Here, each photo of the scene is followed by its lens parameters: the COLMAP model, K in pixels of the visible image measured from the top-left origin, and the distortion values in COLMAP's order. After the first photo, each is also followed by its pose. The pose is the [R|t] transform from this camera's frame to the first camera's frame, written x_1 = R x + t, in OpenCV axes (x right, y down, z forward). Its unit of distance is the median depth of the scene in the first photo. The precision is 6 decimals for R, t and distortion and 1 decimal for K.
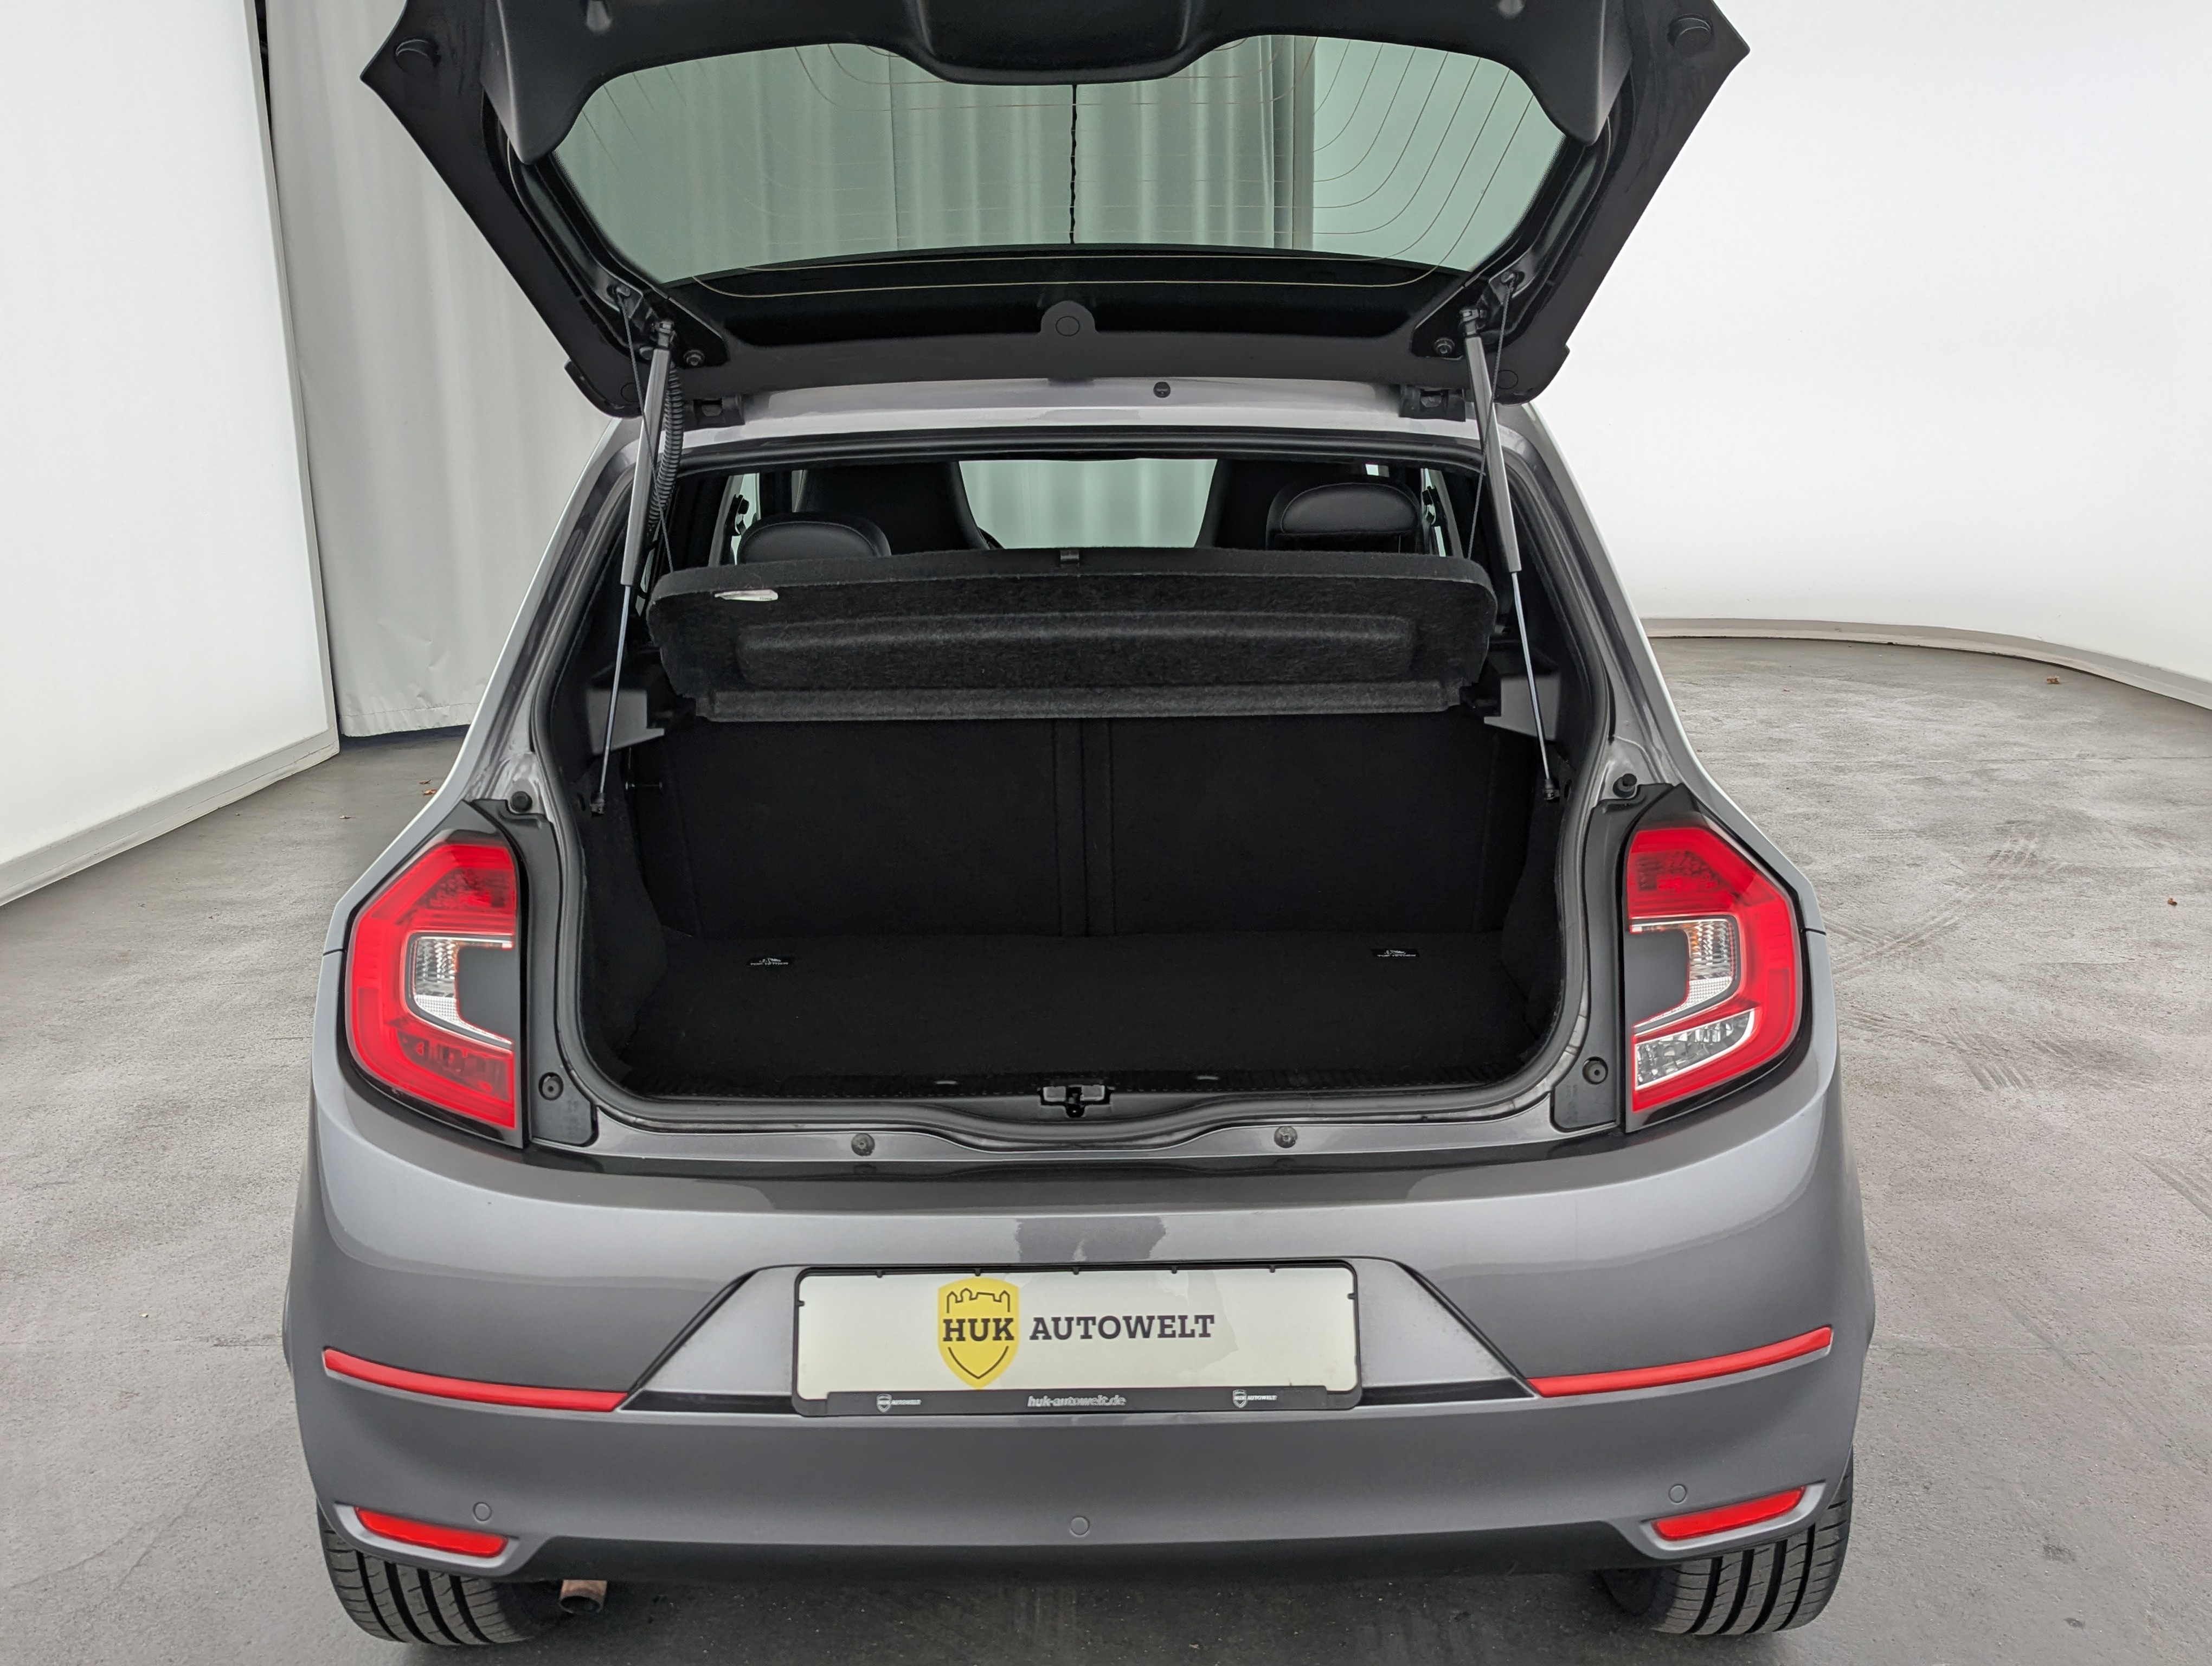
lens RADIAL K [[1931.6, 0, 1110.1], [0, 1931.6, 836.1], [0, 0, 1]] dist [0.045891, -0.017226]
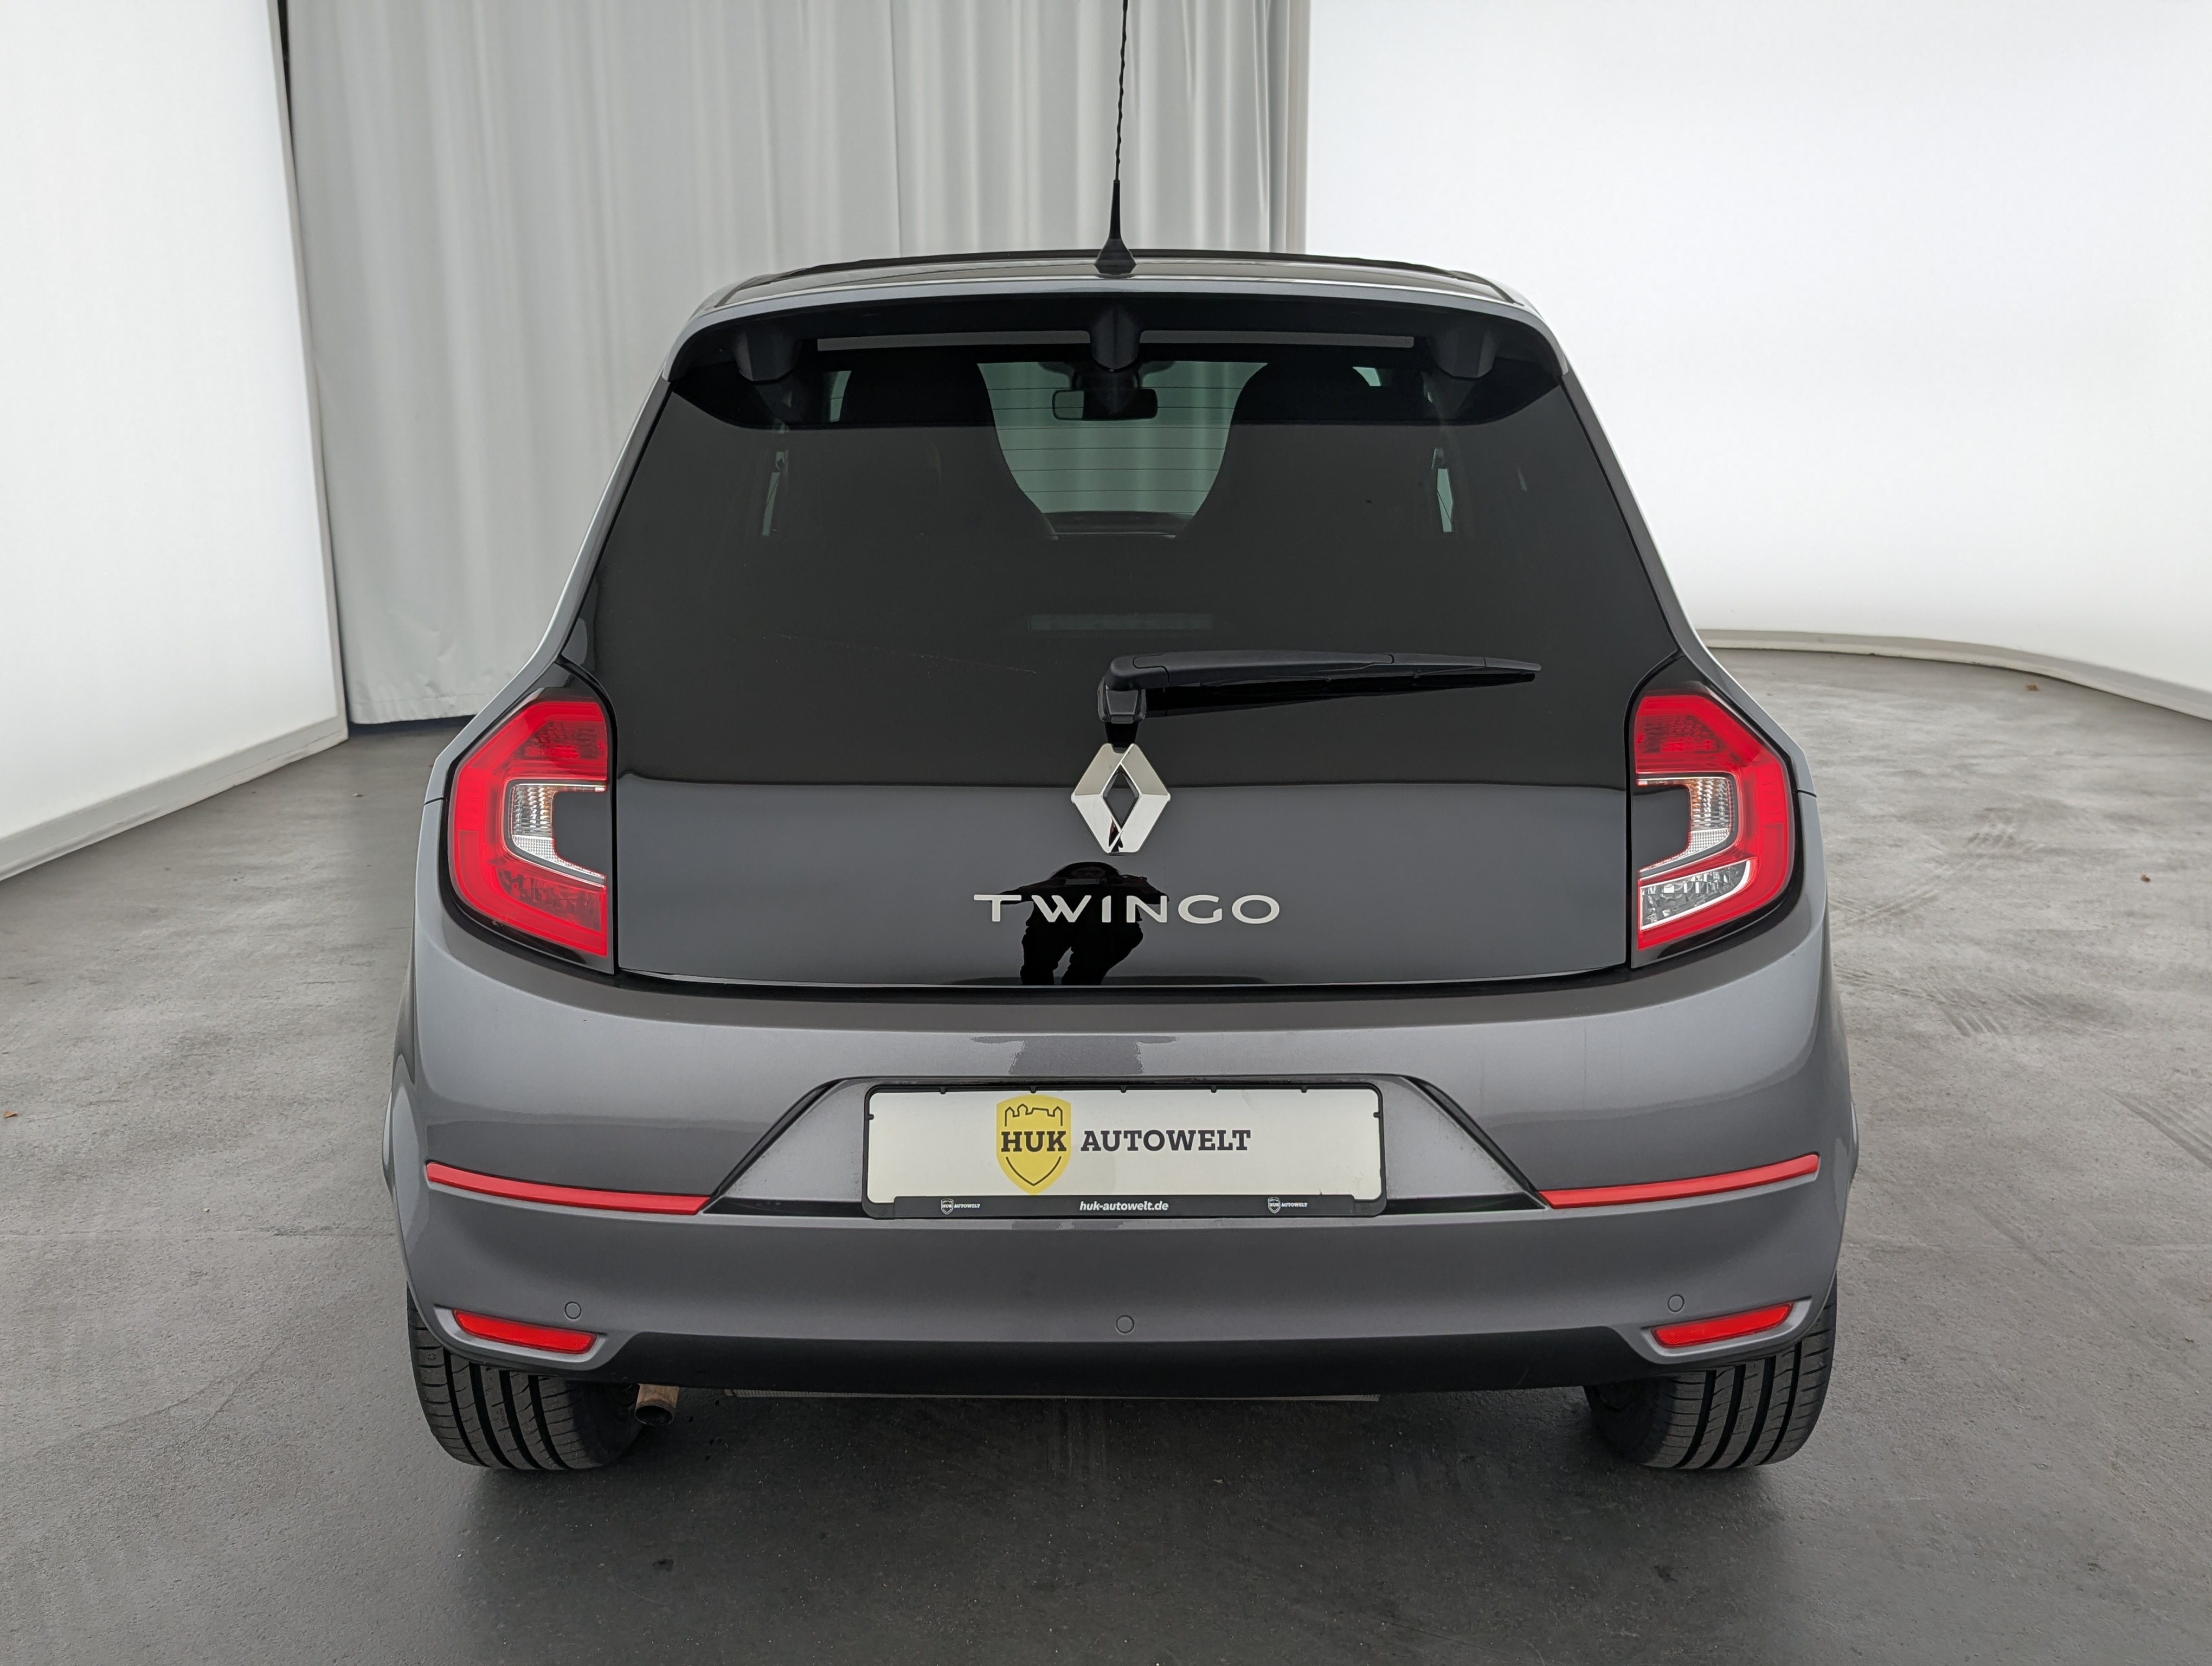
lens RADIAL K [[1931.6, 0, 1095.9], [0, 1931.6, 852.0], [0, 0, 1]] dist [0.045891, -0.017226]
pose [[0.999957, 0.008869, 0.002574, -0.029097], [-0.008851, 0.999935, -0.007134, 0.077679], [-0.002637, 0.007111, 0.999971, -0.066360]]
